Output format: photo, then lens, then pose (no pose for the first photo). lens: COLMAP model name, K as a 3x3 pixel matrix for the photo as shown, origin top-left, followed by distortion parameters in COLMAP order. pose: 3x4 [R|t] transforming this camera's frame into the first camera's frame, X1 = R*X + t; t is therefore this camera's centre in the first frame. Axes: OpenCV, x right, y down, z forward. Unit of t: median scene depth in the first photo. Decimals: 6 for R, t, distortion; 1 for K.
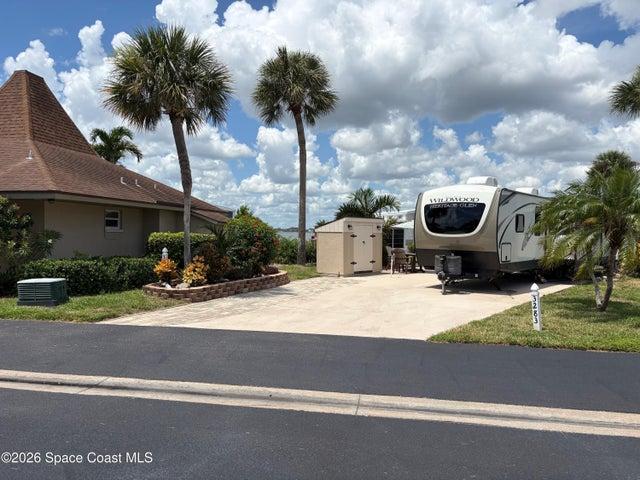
lens RADIAL K [[488.2, 0, 315.2], [0, 488.2, 239.6], [0, 0, 1]] dist [0.030952, -0.007011]
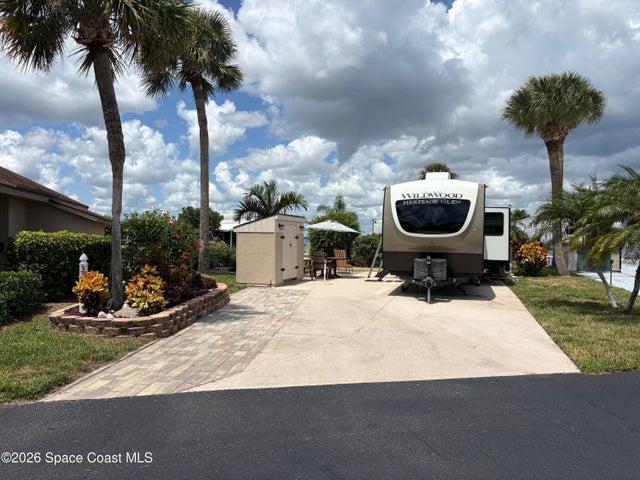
lens RADIAL K [[488.2, 0, 320.0], [0, 488.2, 240.0], [0, 0, 1]] dist [0.027510, -0.003303]
pose [[0.918968, -0.001699, 0.394328, -0.251750], [0.004403, 0.999973, -0.005953, 0.003609], [-0.394307, 0.007207, 0.918951, 0.267364]]
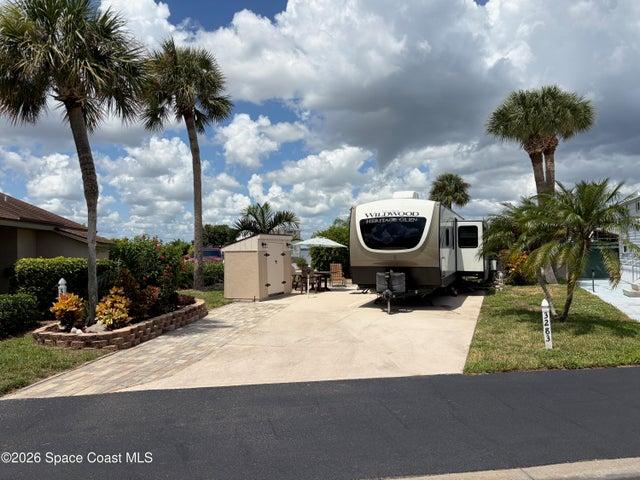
lens RADIAL K [[488.2, 0, 320.0], [0, 488.2, 240.0], [0, 0, 1]] dist [0.027510, -0.003303]
pose [[0.942172, -0.019390, 0.334568, -0.170194], [0.031124, 0.999073, -0.029748, -0.006594], [-0.333681, 0.038441, 0.941902, 0.148341]]
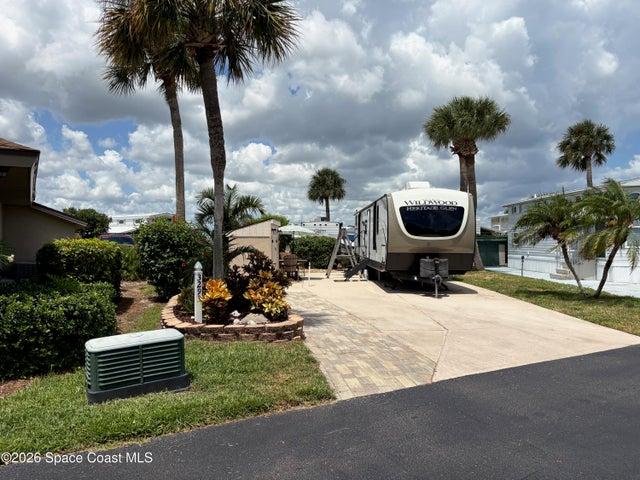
lens RADIAL K [[488.2, 0, 320.0], [0, 488.2, 240.0], [0, 0, 1]] dist [0.027510, -0.003303]
pose [[0.760113, -0.011969, 0.649681, -0.539210], [0.020771, 0.999767, -0.005883, -0.003766], [-0.649459, 0.017966, 0.760184, 0.389459]]
